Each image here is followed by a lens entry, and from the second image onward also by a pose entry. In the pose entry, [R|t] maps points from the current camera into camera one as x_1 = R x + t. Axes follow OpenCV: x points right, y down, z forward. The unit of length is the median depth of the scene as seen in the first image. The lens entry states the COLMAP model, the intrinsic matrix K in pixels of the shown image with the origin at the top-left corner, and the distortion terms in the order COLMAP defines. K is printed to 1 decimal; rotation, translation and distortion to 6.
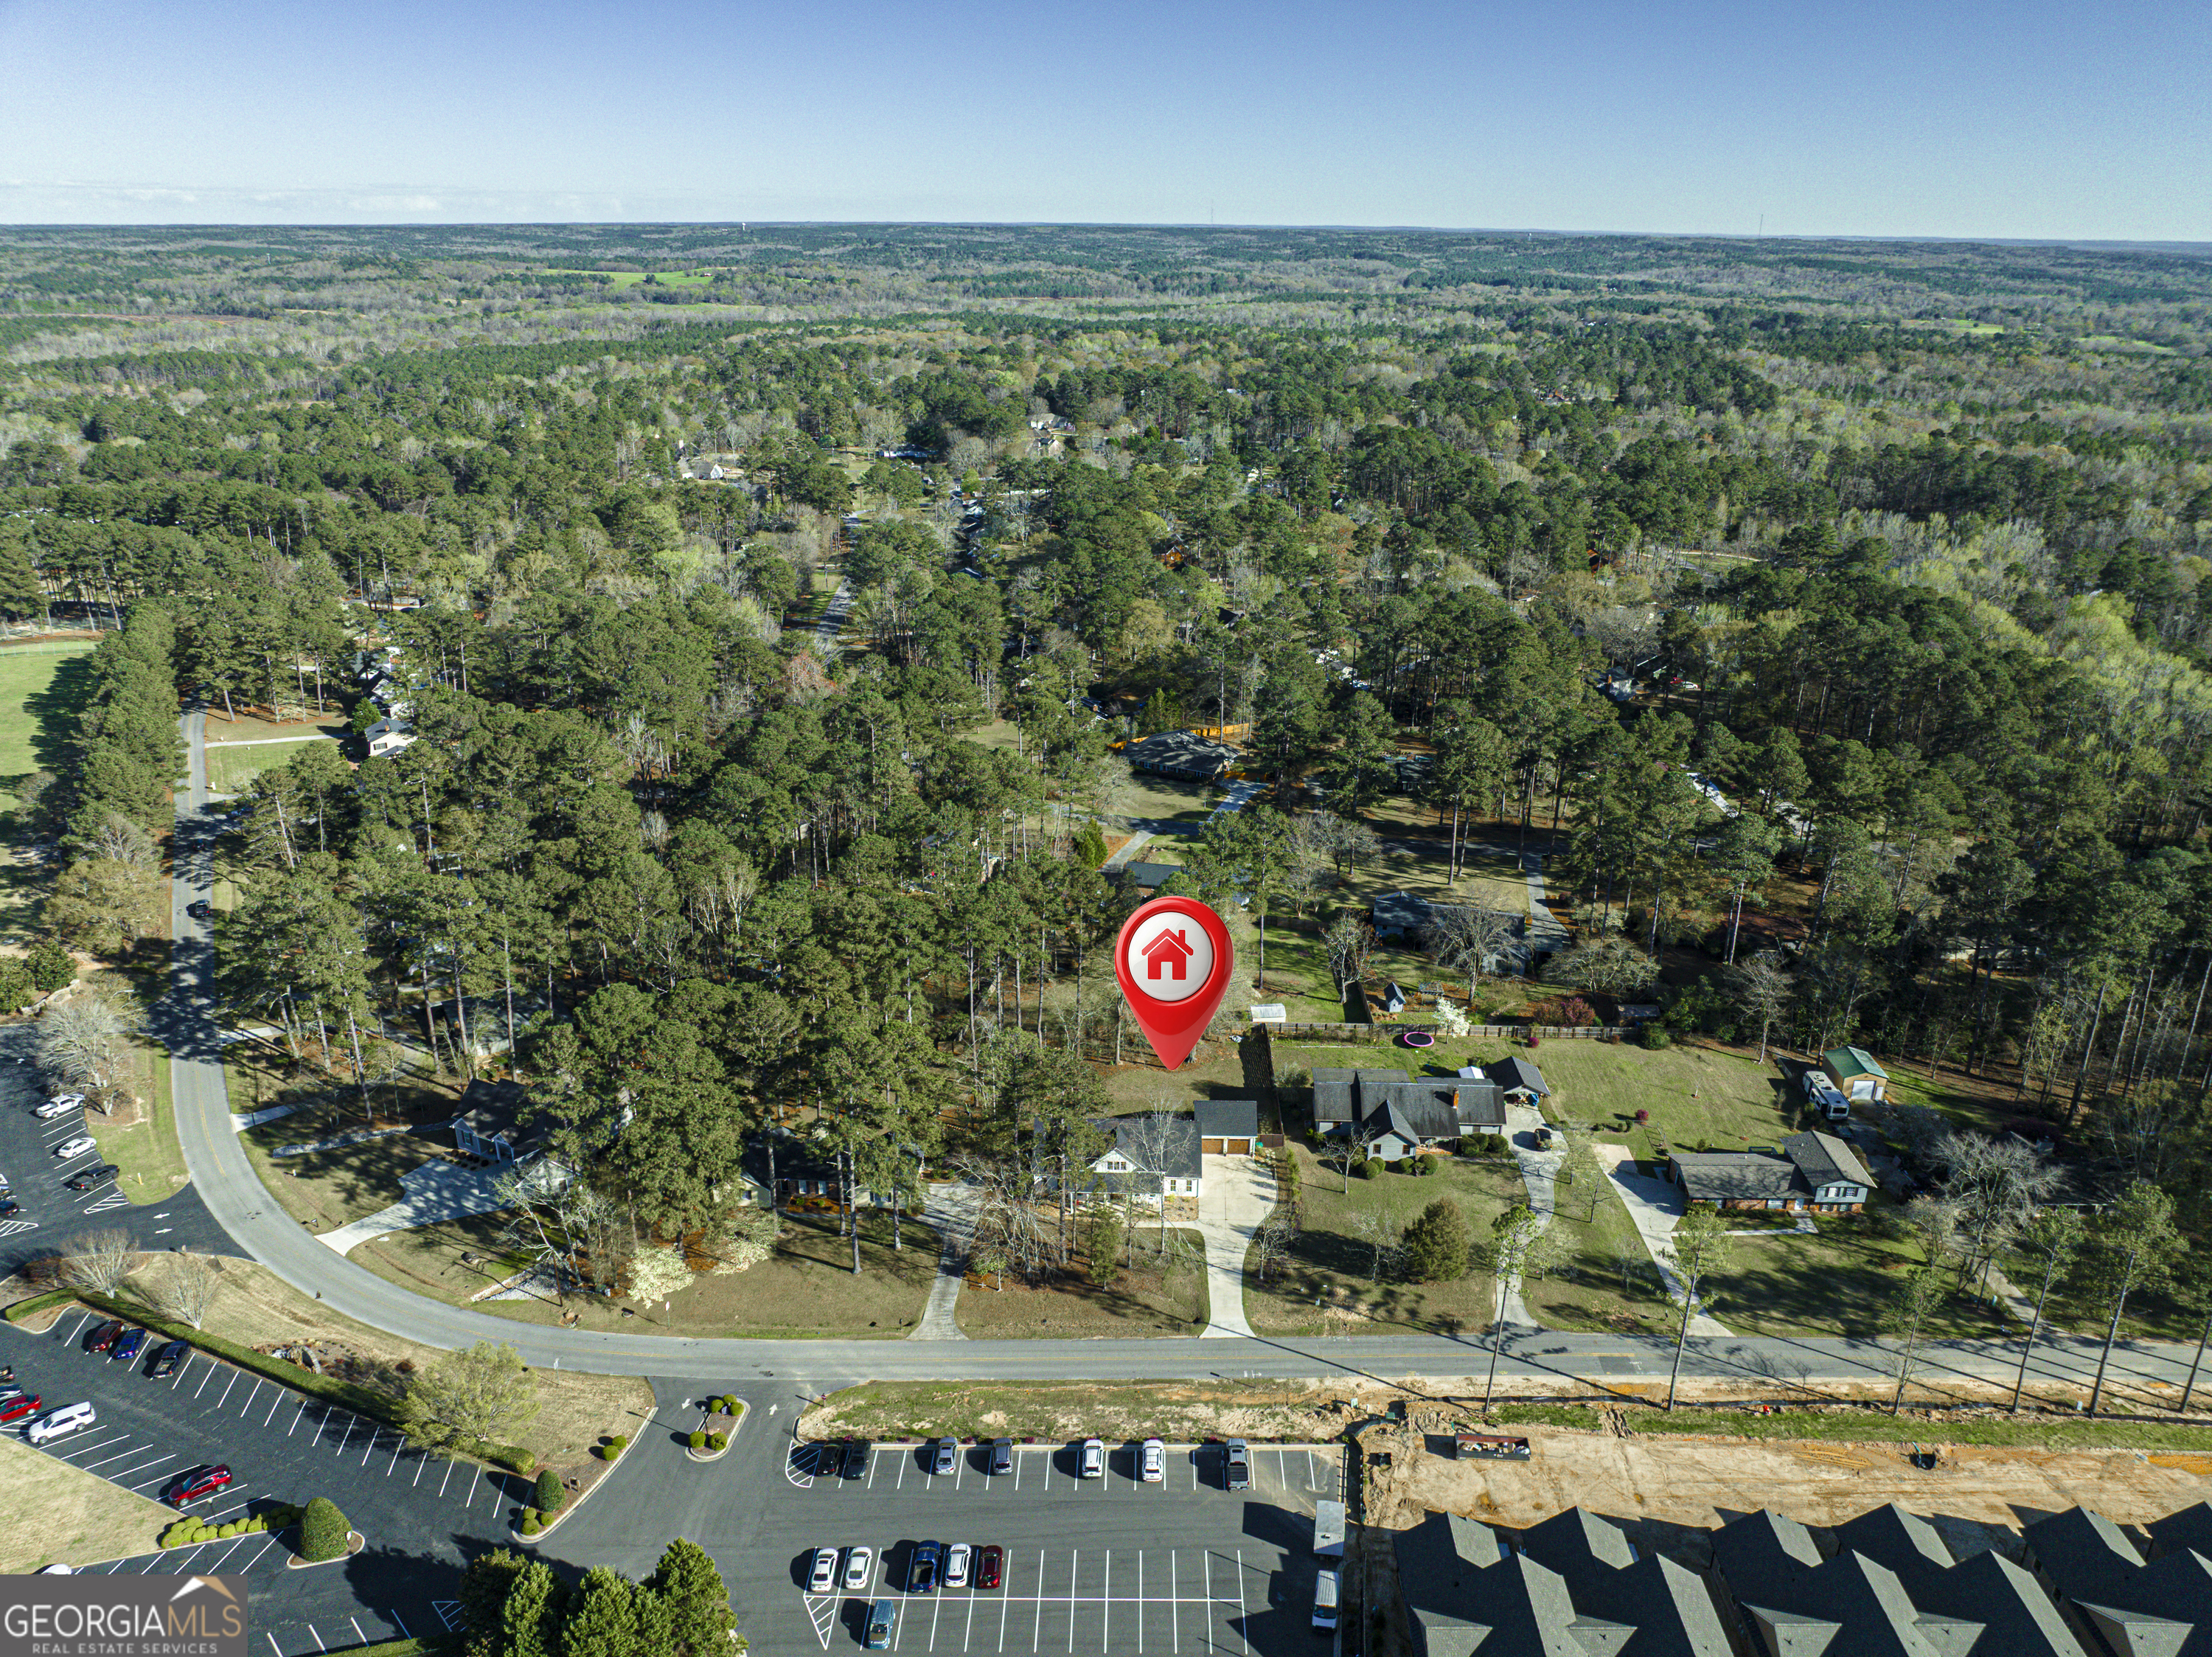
lens RADIAL K [[1551.8, 0, 1104.9], [0, 1551.8, 865.0], [0, 0, 1]] dist [-0.040405, 0.006388]
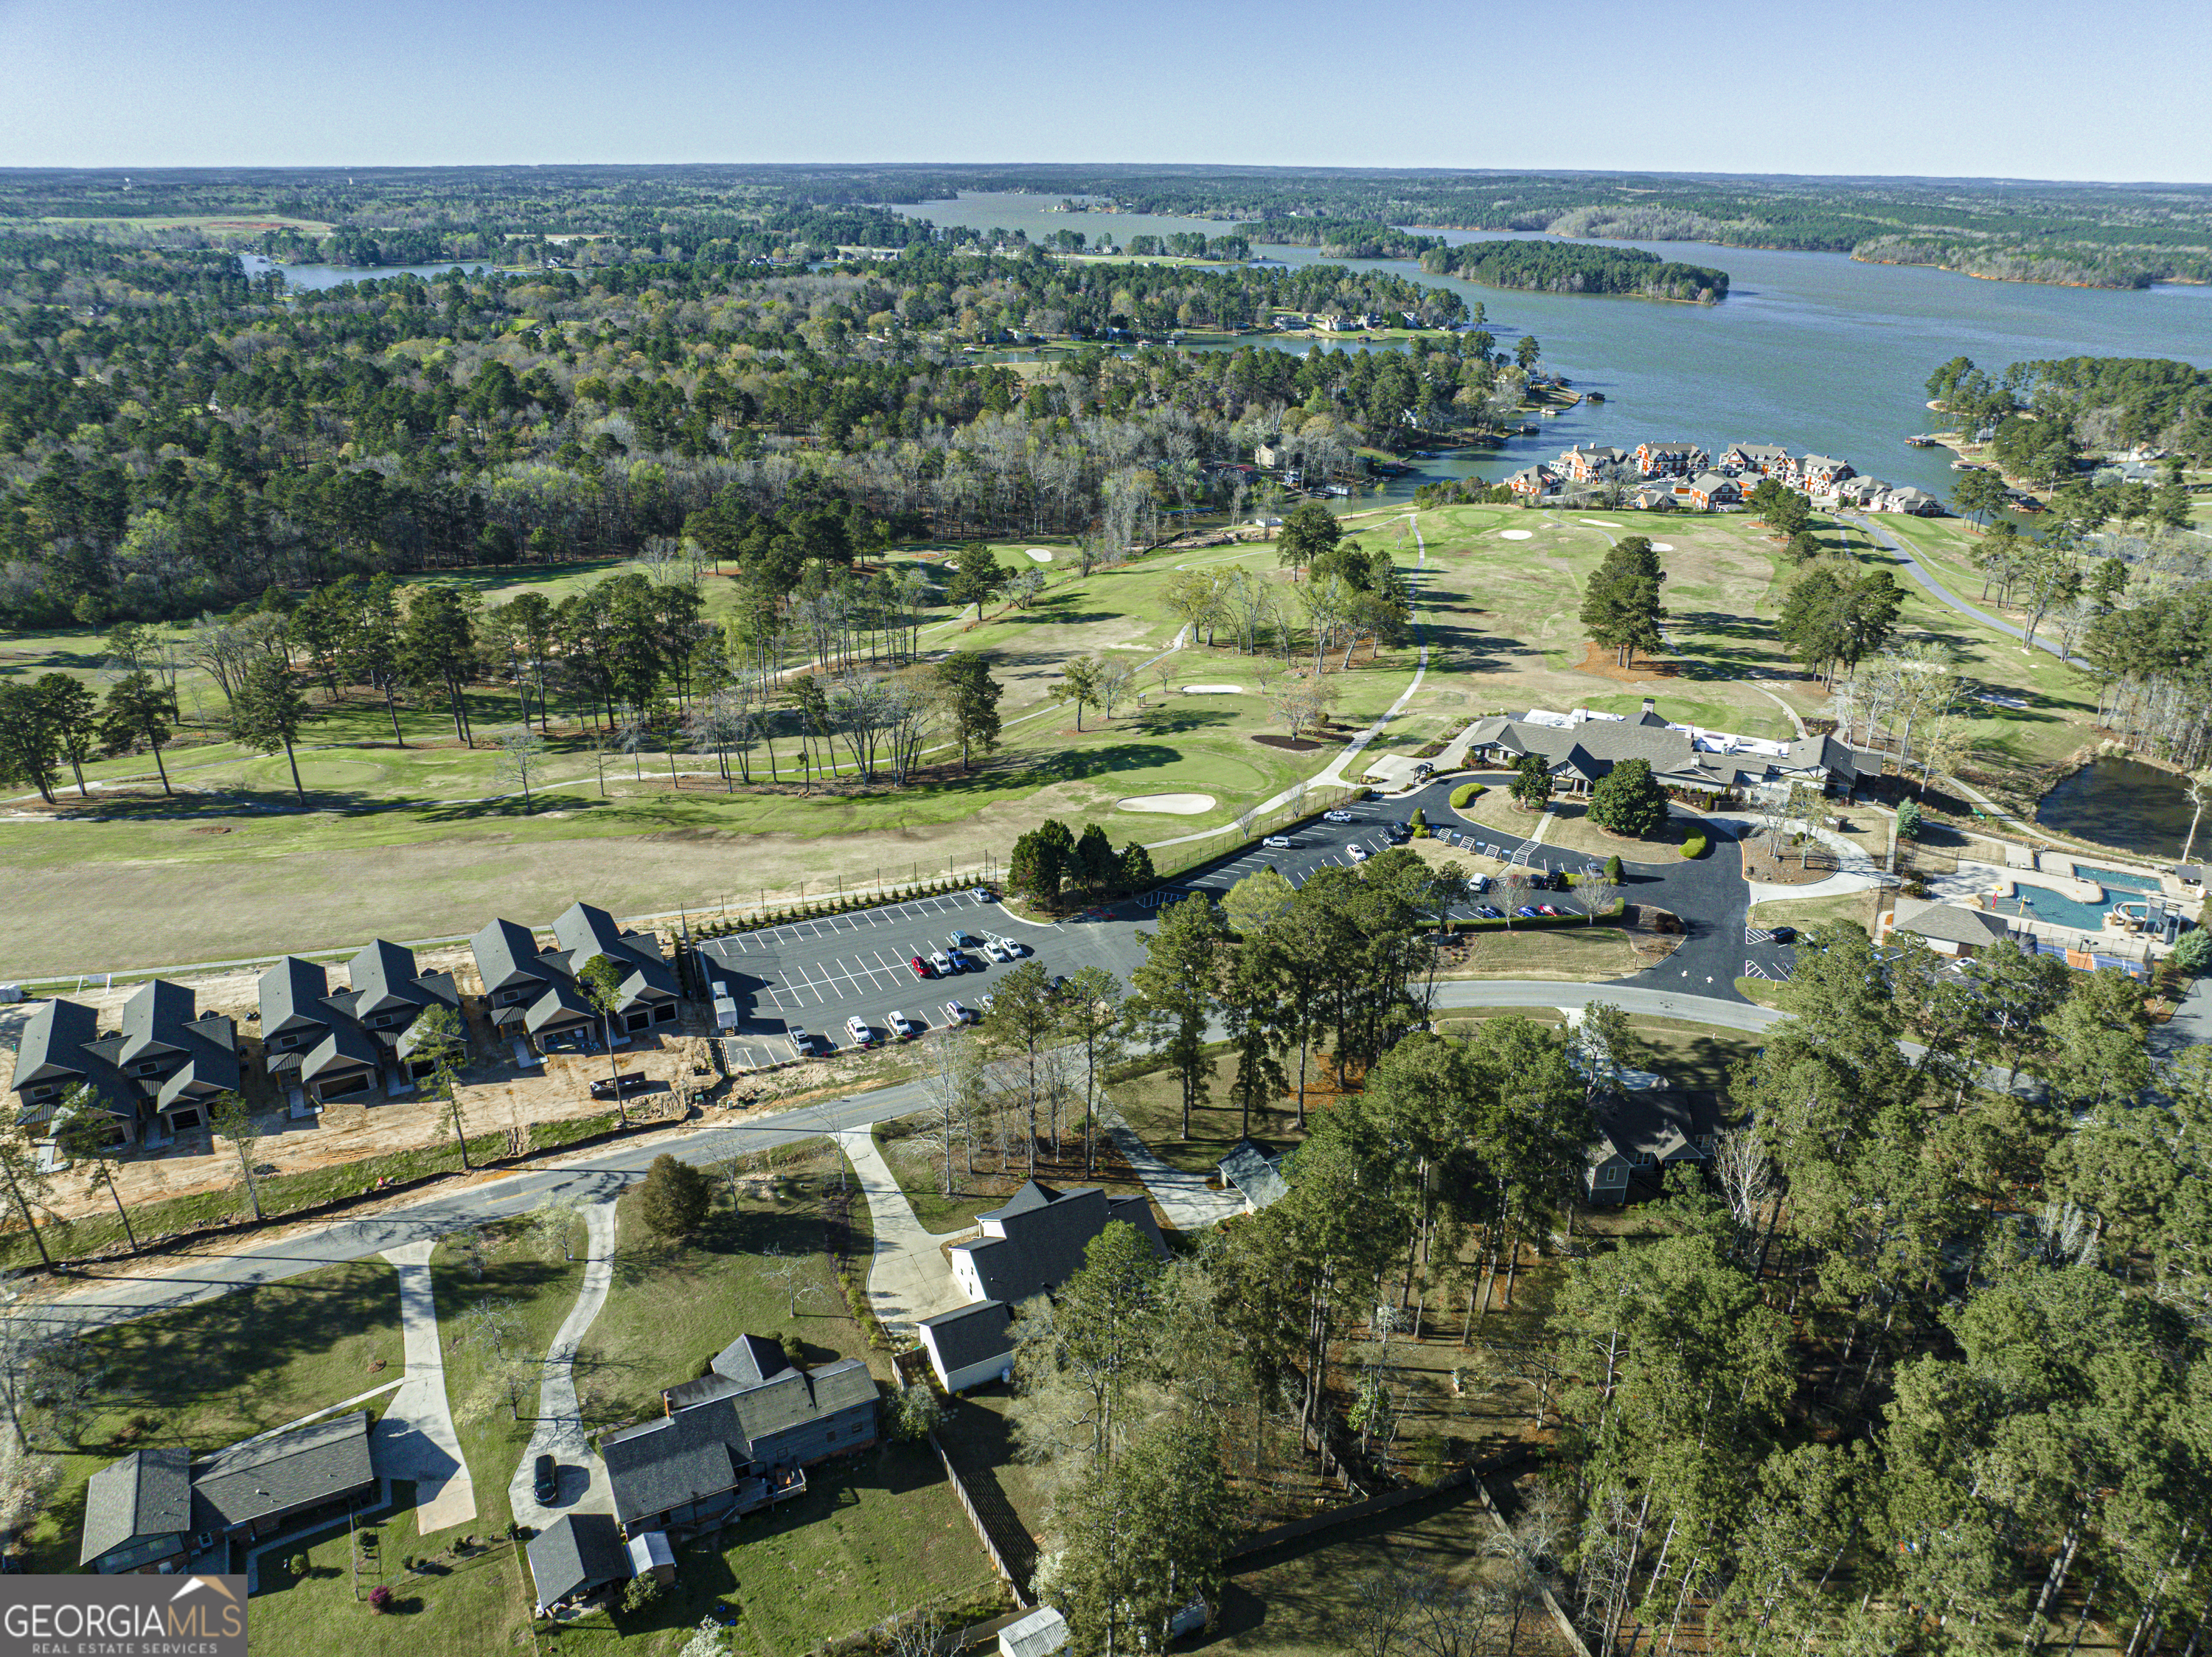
lens RADIAL K [[1551.8, 0, 1112.7], [0, 1551.8, 840.6], [0, 0, 1]] dist [-0.040405, 0.006388]
pose [[-0.875185, 0.182919, -0.447874, 0.294360], [-0.200612, 0.705205, 0.680030, -0.516116], [0.440233, 0.685002, -0.580489, 1.225366]]
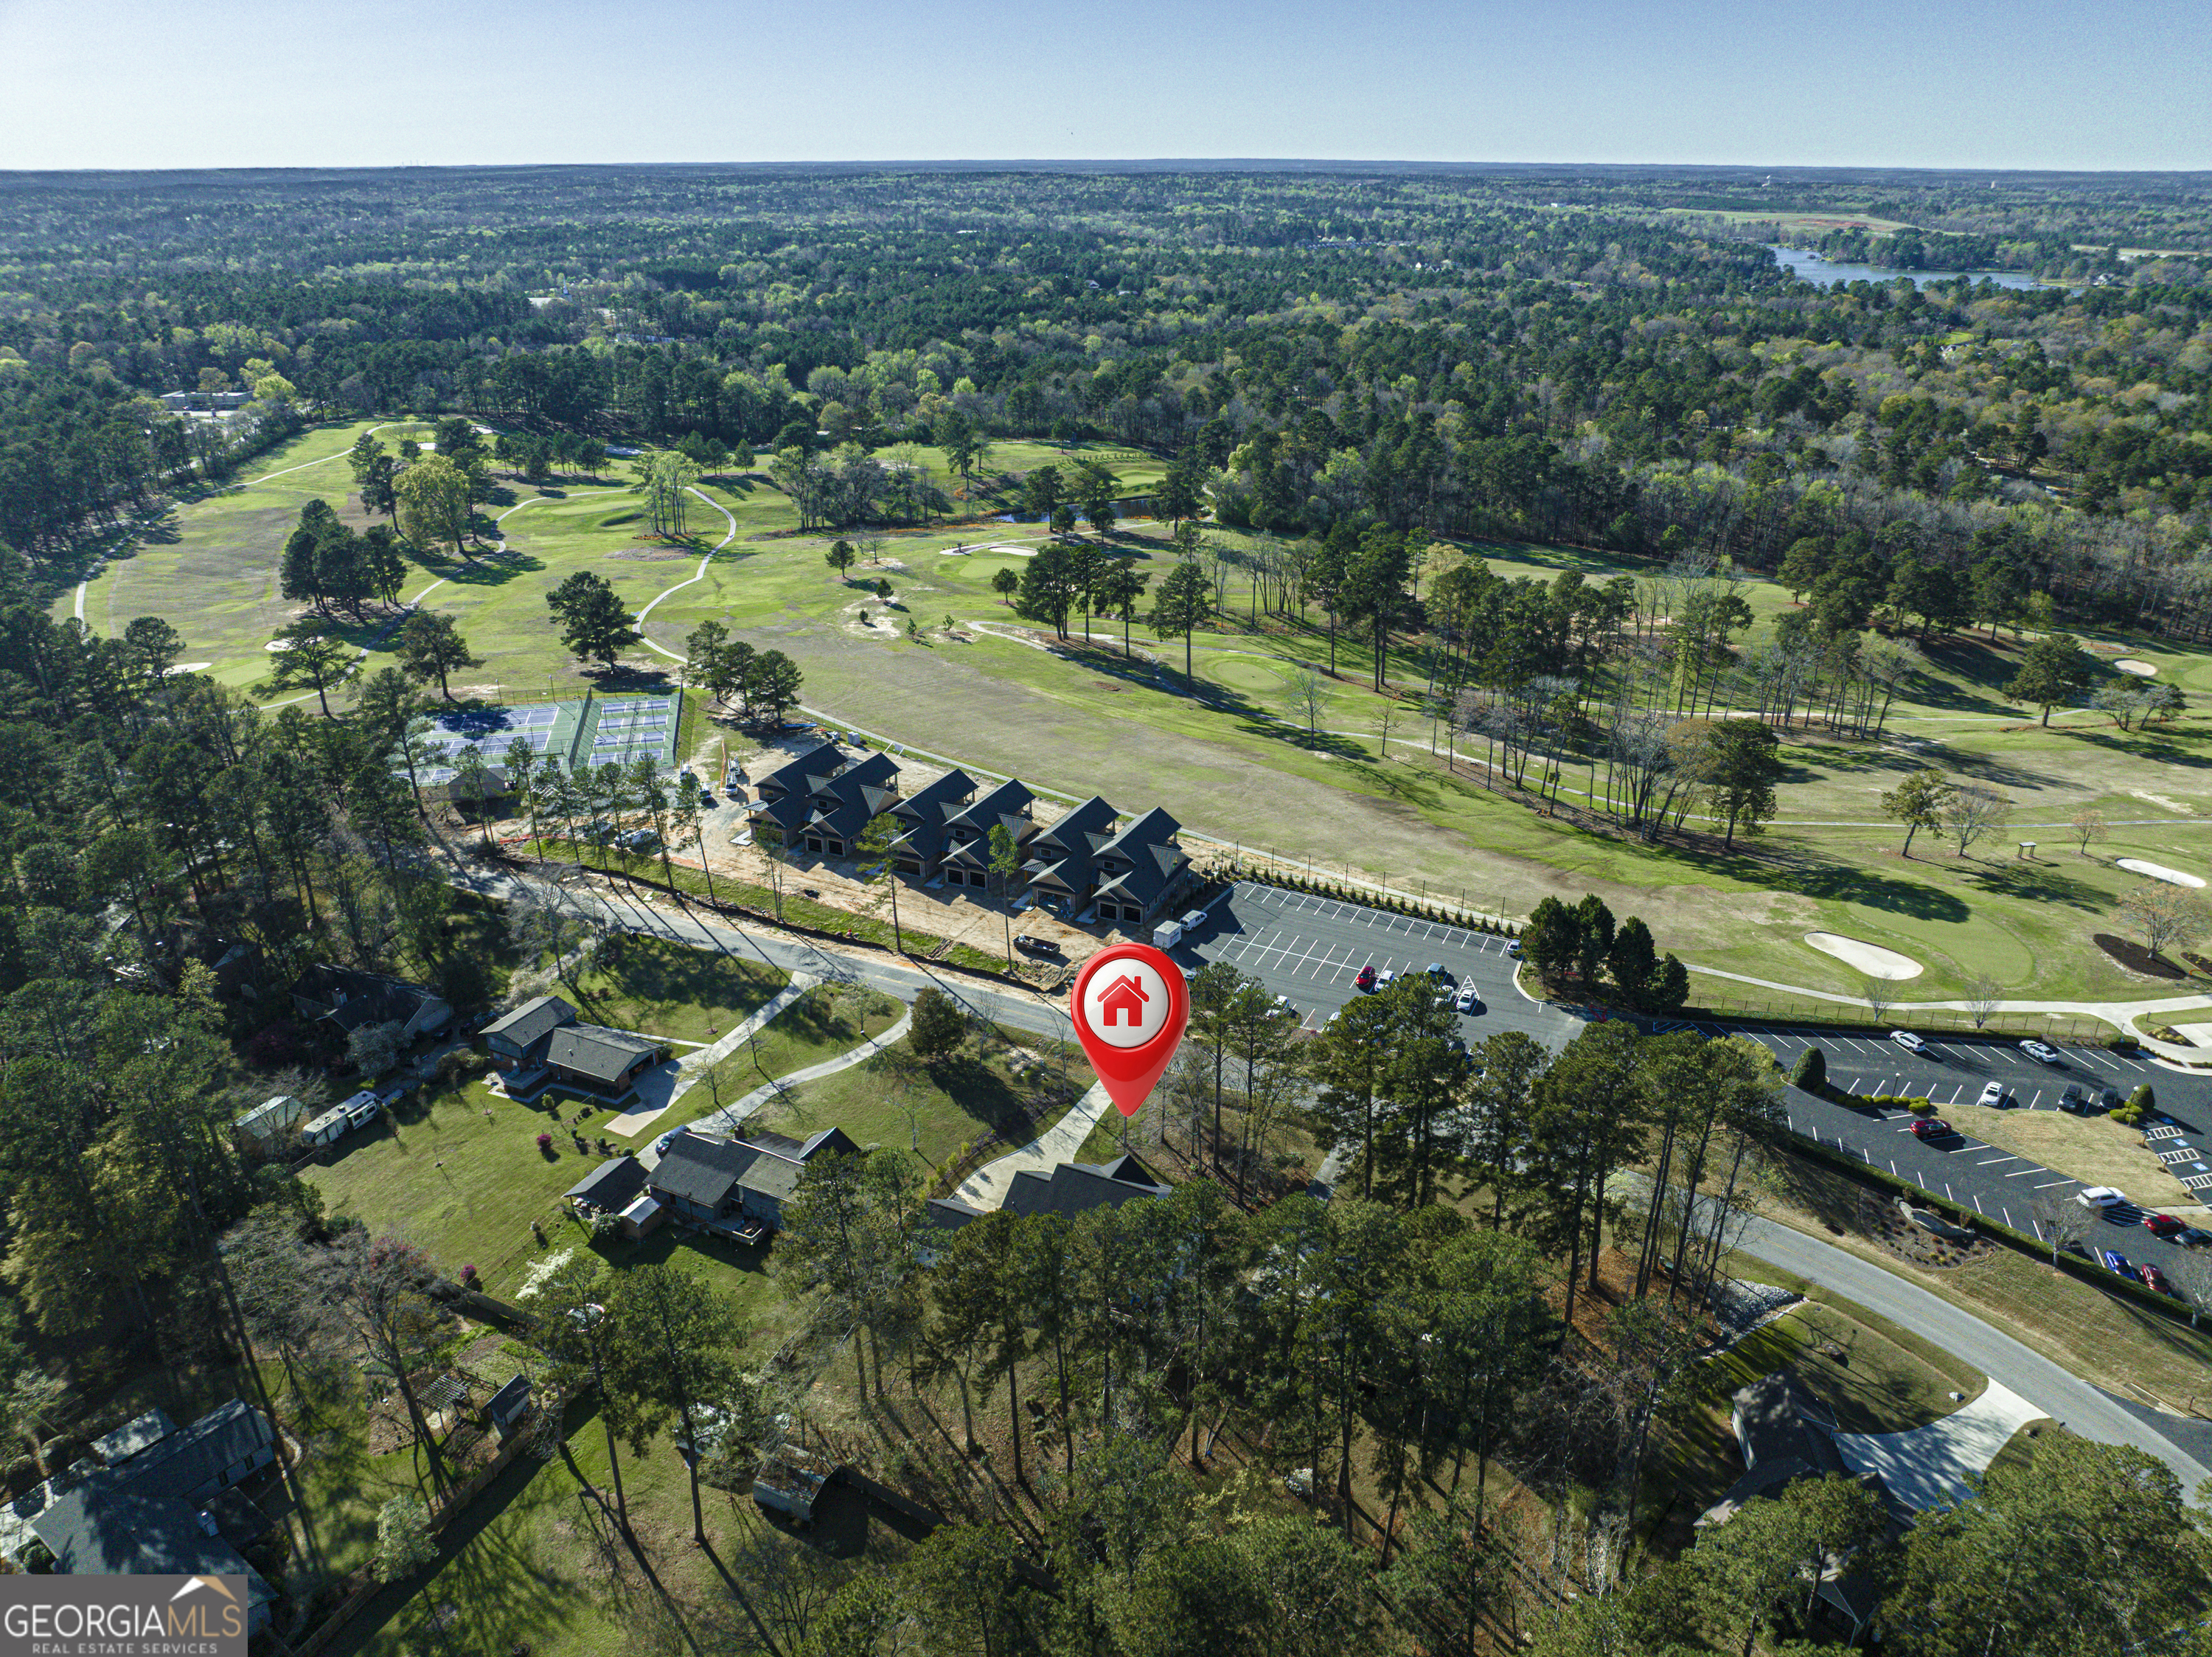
lens RADIAL K [[1551.8, 0, 1110.9], [0, 1551.8, 830.8], [0, 0, 1]] dist [-0.040405, 0.006388]
pose [[-0.911356, -0.172723, 0.373627, -0.260166], [0.153235, 0.700091, 0.697417, -0.532187], [-0.382033, 0.692849, -0.611565, 1.247918]]
